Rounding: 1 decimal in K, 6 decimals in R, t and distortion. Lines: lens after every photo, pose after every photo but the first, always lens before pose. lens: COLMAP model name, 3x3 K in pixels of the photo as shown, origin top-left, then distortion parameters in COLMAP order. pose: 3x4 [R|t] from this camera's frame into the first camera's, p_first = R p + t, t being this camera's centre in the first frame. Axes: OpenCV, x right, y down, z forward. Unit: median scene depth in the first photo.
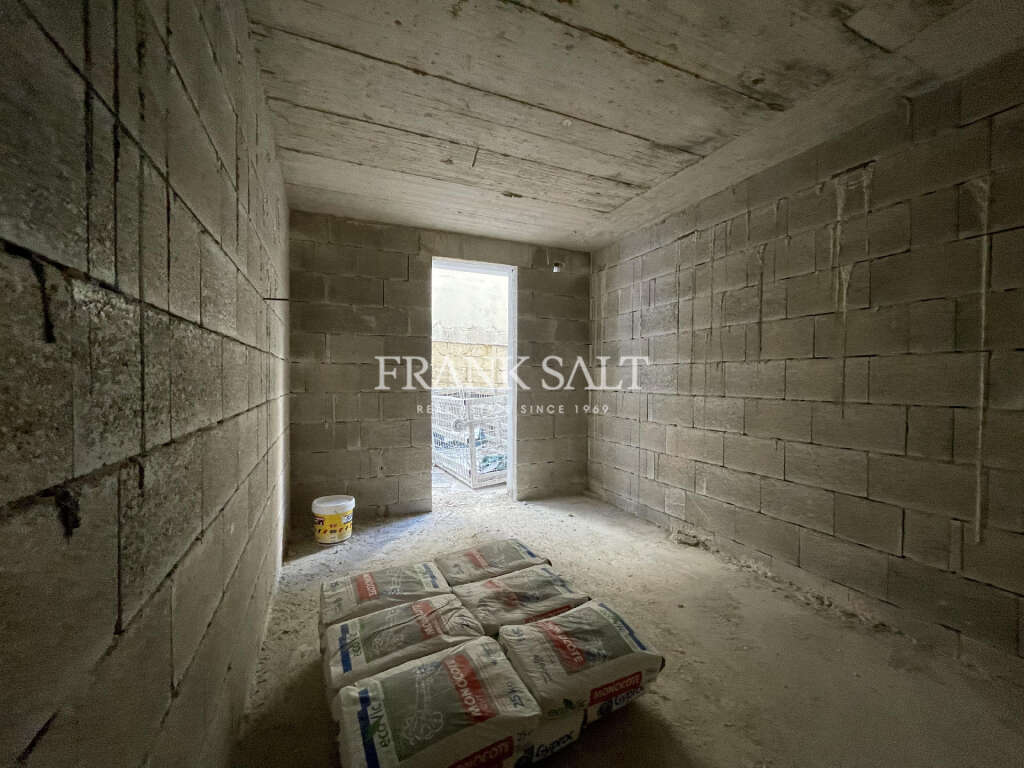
lens RADIAL K [[412.6, 0, 511.2], [0, 412.6, 382.8], [0, 0, 1]] dist [-0.000061, -0.000005]
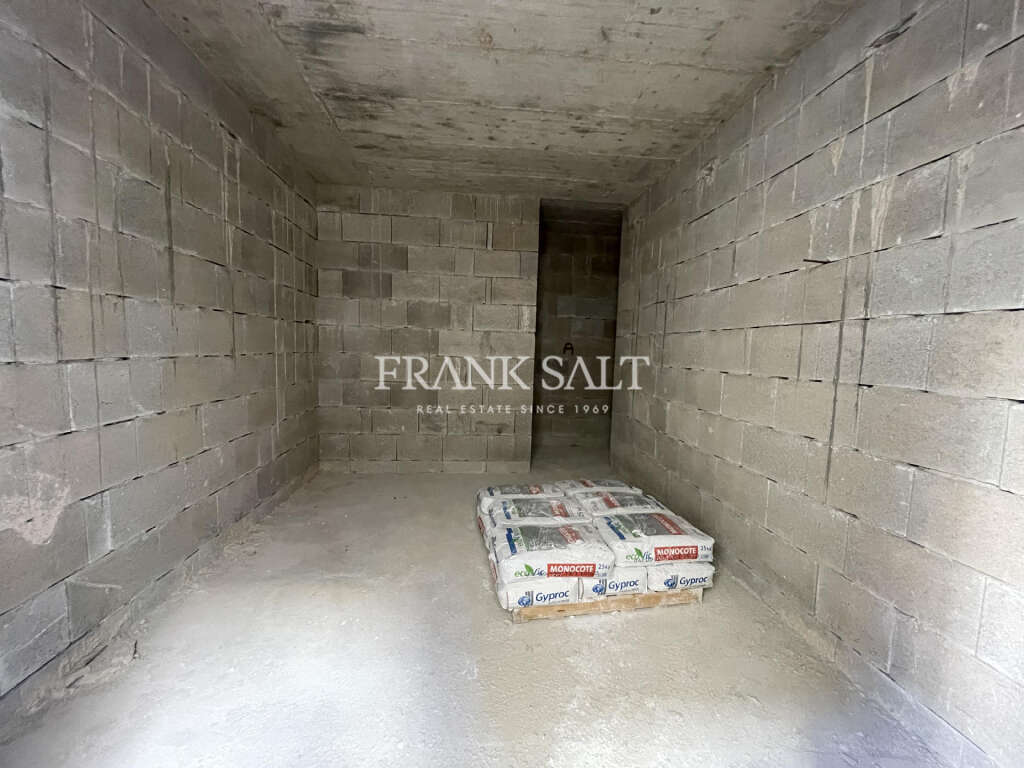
lens RADIAL K [[412.6, 0, 509.2], [0, 412.6, 382.0], [0, 0, 1]] dist [-0.000061, -0.000005]
pose [[-0.944315, -0.057072, 0.324057, -0.182041], [-0.025642, 0.994612, 0.100444, -0.006120], [-0.328043, 0.086541, -0.940690, 1.436866]]
